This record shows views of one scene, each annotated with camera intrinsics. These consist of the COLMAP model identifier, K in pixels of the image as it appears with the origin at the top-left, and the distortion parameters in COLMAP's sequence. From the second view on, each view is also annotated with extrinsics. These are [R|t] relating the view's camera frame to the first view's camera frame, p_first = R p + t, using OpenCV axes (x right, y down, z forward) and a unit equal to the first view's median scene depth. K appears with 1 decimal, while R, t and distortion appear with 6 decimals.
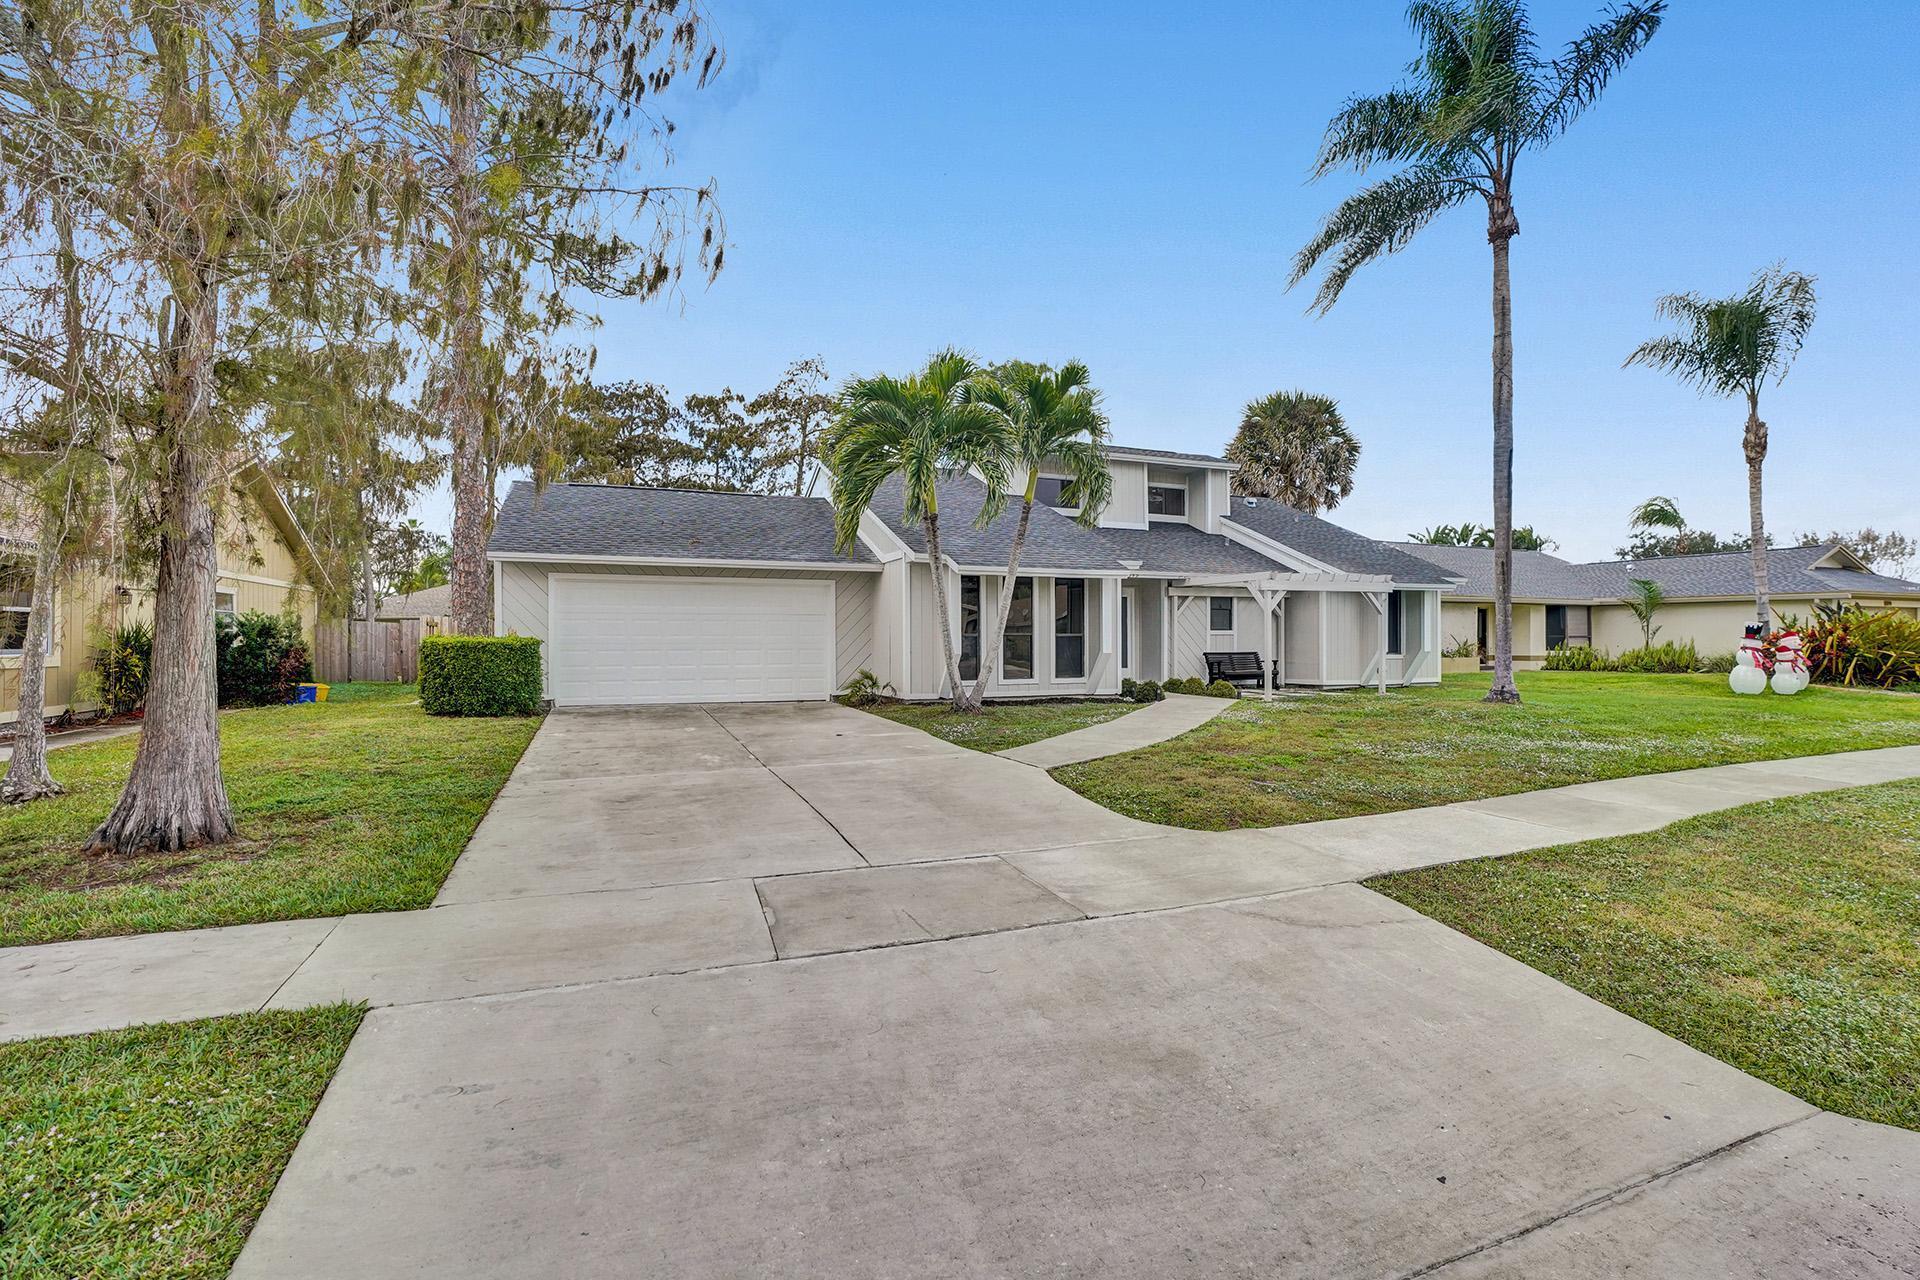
lens RADIAL K [[870.4, 0, 959.9], [0, 870.4, 635.5], [0, 0, 1]] dist [-0.056226, 0.000187]
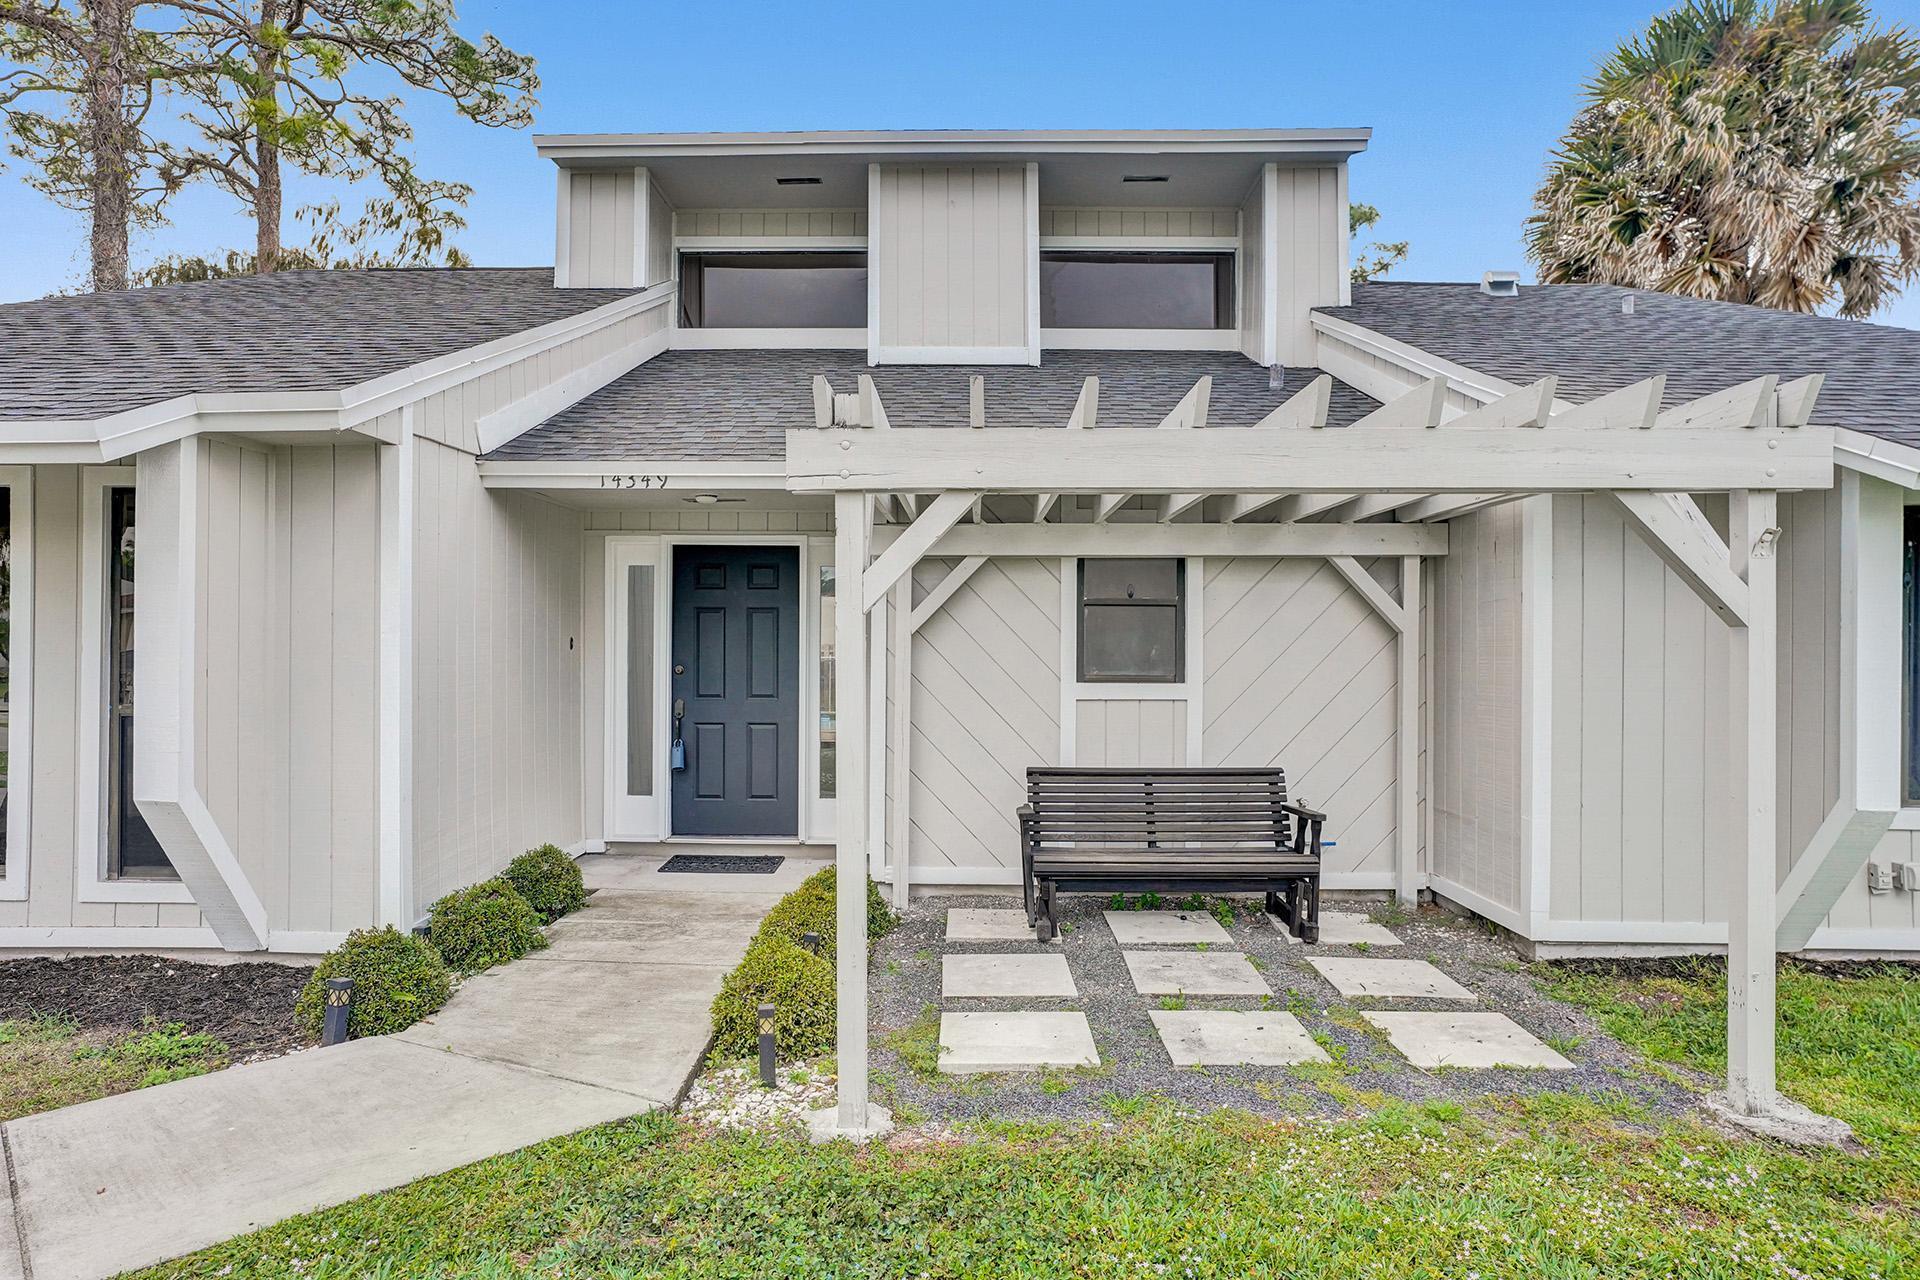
lens RADIAL K [[1107.5, 0, 960.0], [0, 1107.5, 640.0], [0, 0, 1]] dist [-0.040021, 0.029822]
pose [[0.921539, 0.005125, -0.388252, 0.388394], [-0.005952, 0.999982, -0.000929, -0.018860], [0.388241, 0.003167, 0.921553, 0.670585]]
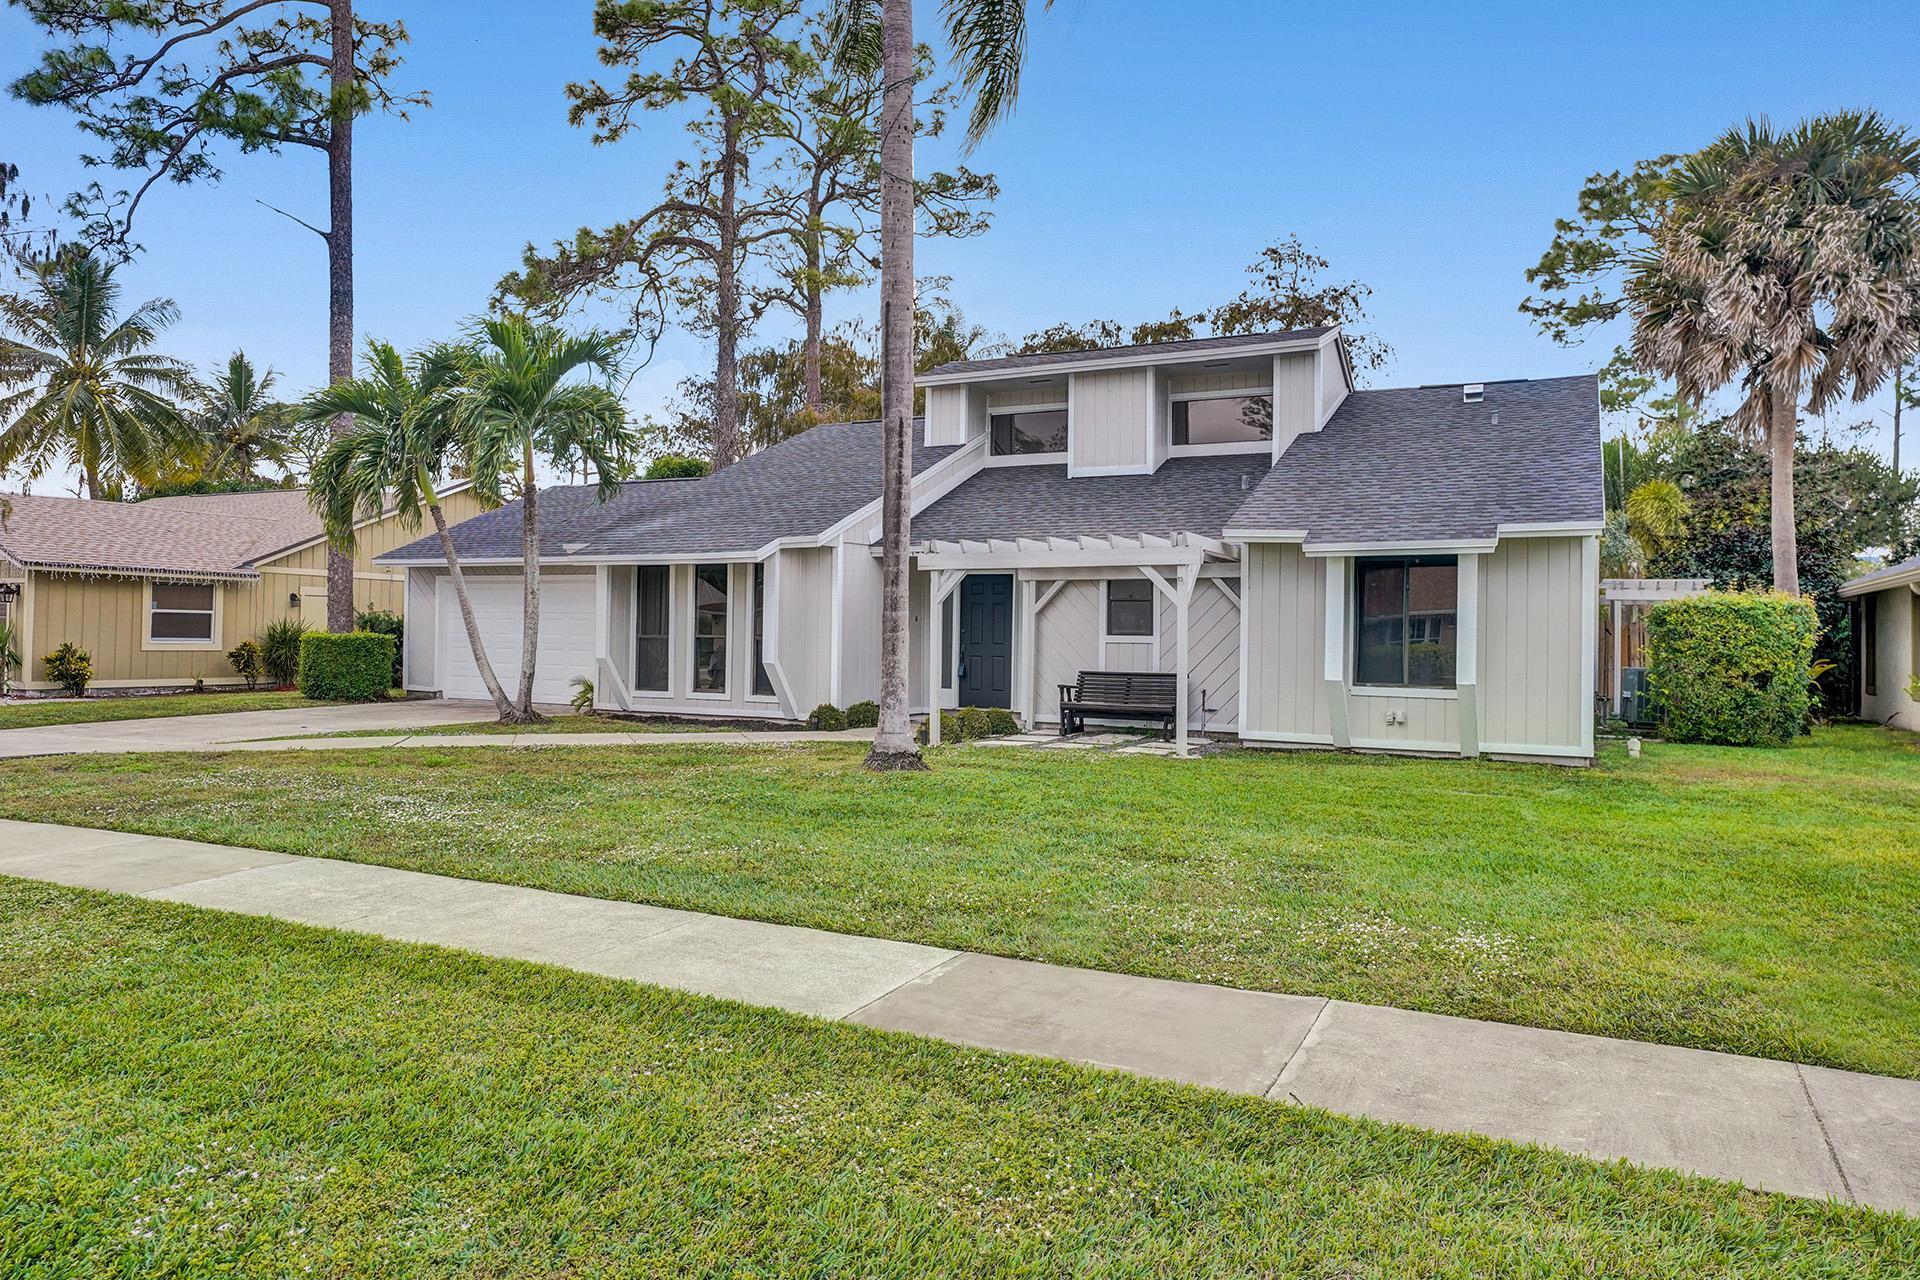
lens RADIAL K [[1227.8, 0, 960.0], [0, 1227.8, 640.0], [0, 0, 1]] dist [-0.000769, -0.054669]
pose [[0.660716, 0.011929, -0.750541, 0.866981], [-0.013995, 0.999896, 0.003572, -0.004371], [0.750505, 0.008144, 0.660814, 0.355562]]
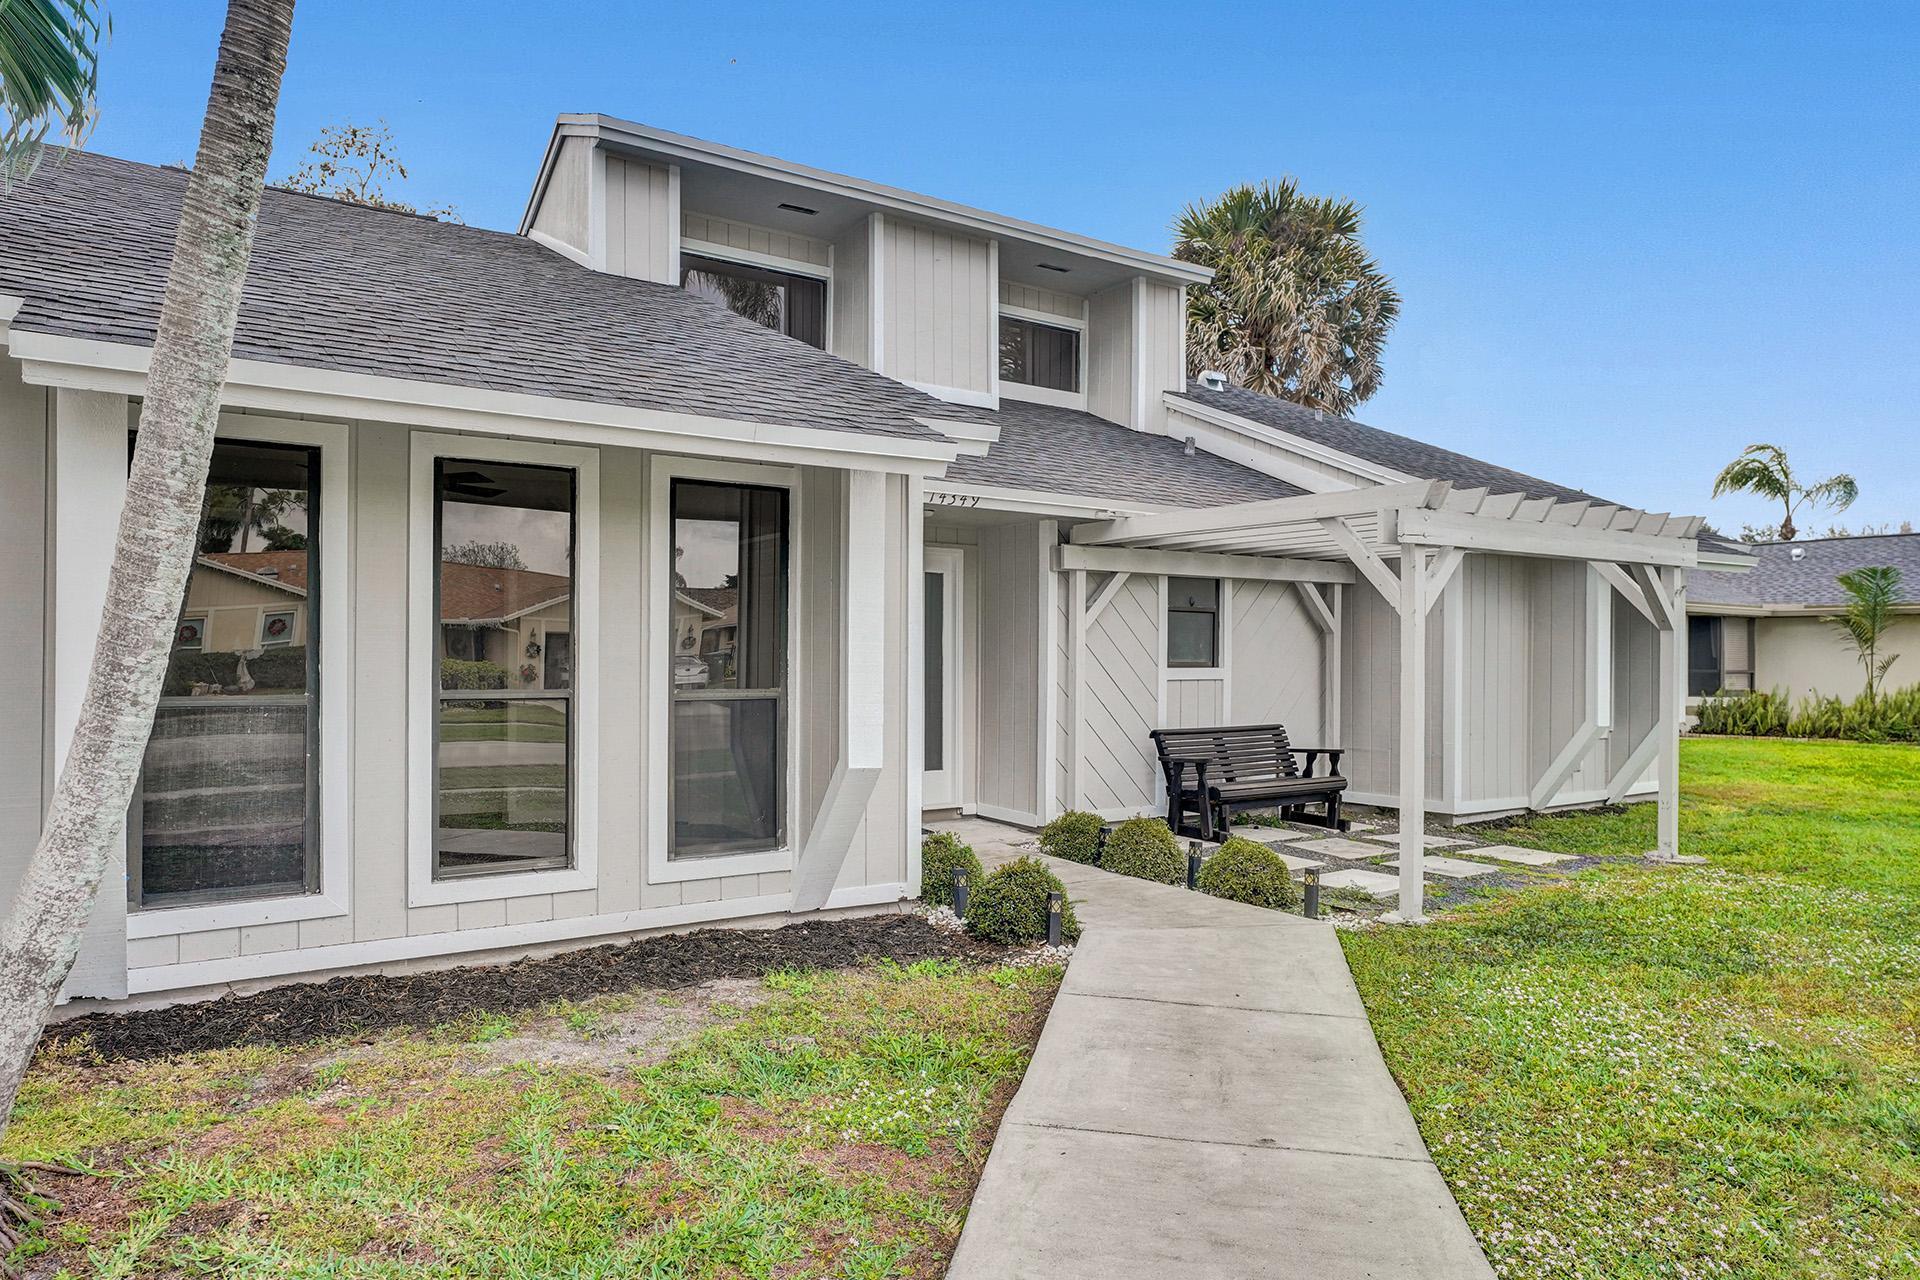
lens RADIAL K [[1169.8, 0, 953.3], [0, 1169.8, 652.8], [0, 0, 1]] dist [-0.006059, -0.000710]
pose [[0.980231, 0.007449, 0.197715, 0.103325], [-0.007541, 0.999972, -0.000288, -0.011587], [-0.197712, -0.001209, 0.980259, 0.534644]]
